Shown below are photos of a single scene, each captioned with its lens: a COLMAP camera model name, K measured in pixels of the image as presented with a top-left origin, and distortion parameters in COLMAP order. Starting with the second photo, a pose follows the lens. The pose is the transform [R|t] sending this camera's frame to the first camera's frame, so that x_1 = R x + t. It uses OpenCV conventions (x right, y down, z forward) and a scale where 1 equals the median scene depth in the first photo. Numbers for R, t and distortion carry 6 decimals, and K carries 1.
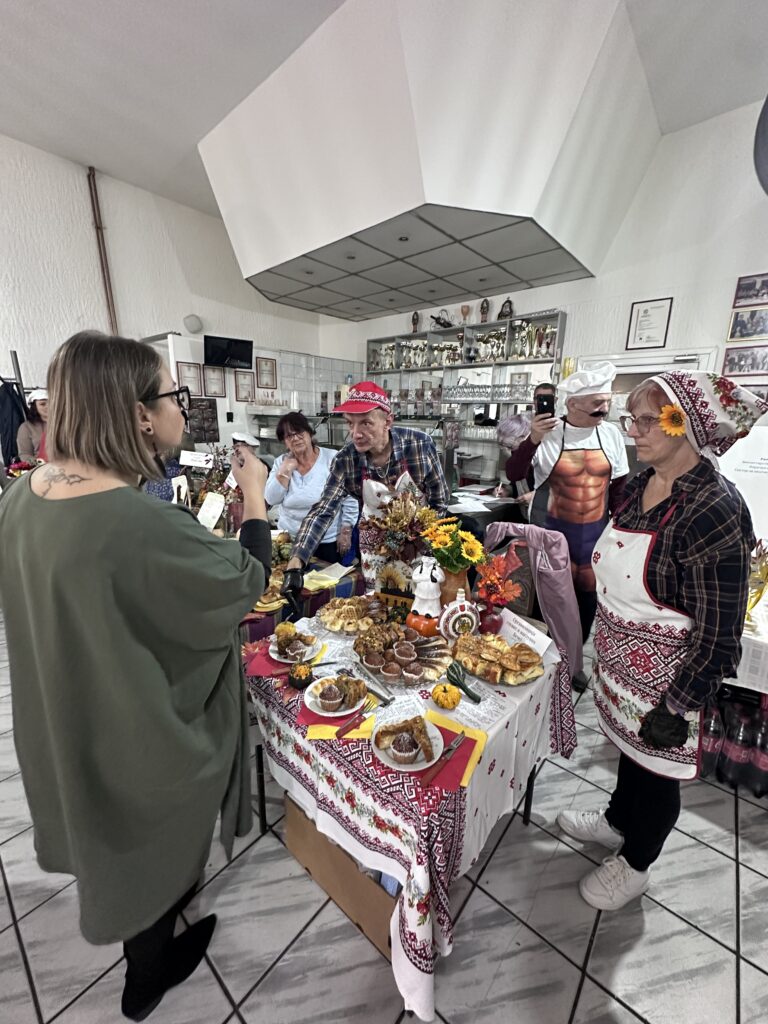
lens RADIAL K [[409.5, 0, 382.6], [0, 409.5, 509.7], [0, 0, 1]] dist [-0.003940, -0.000224]
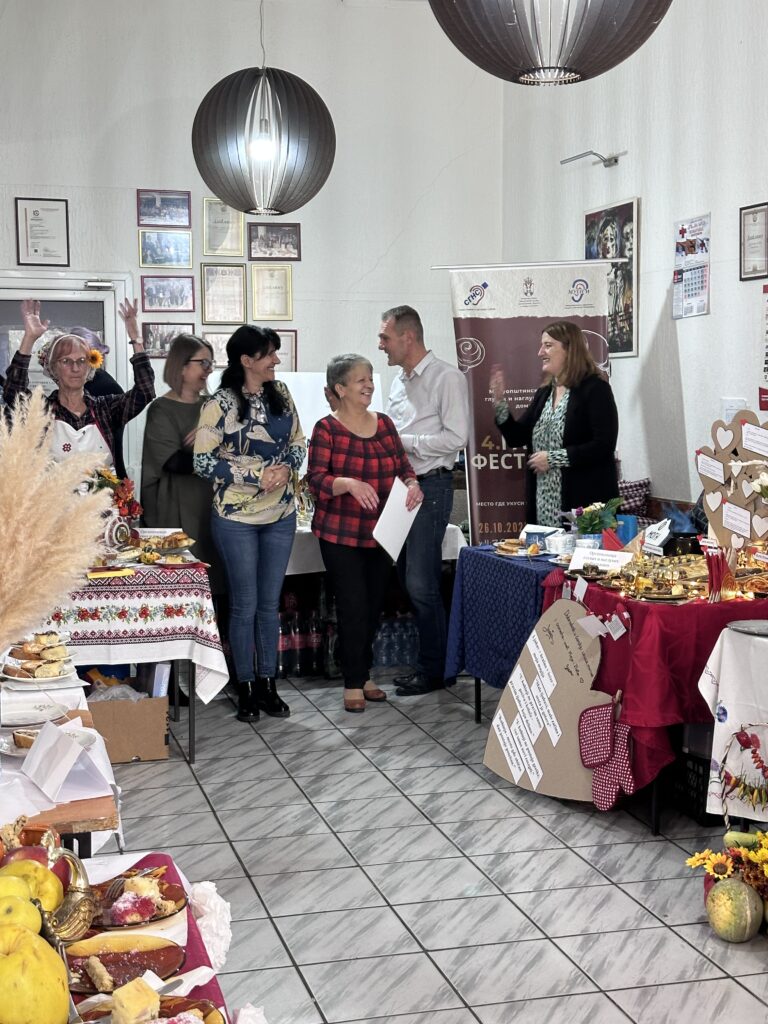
lens RADIAL K [[1462.3, 0, 383.8], [0, 1462.3, 512.1], [0, 0, 1]] dist [-0.004957, 0.000000]
pose [[0.560110, -0.089601, 0.823558, -1.244820], [0.195453, 0.980361, -0.026269, 0.209918], [-0.805031, 0.175681, 0.566623, -0.877084]]
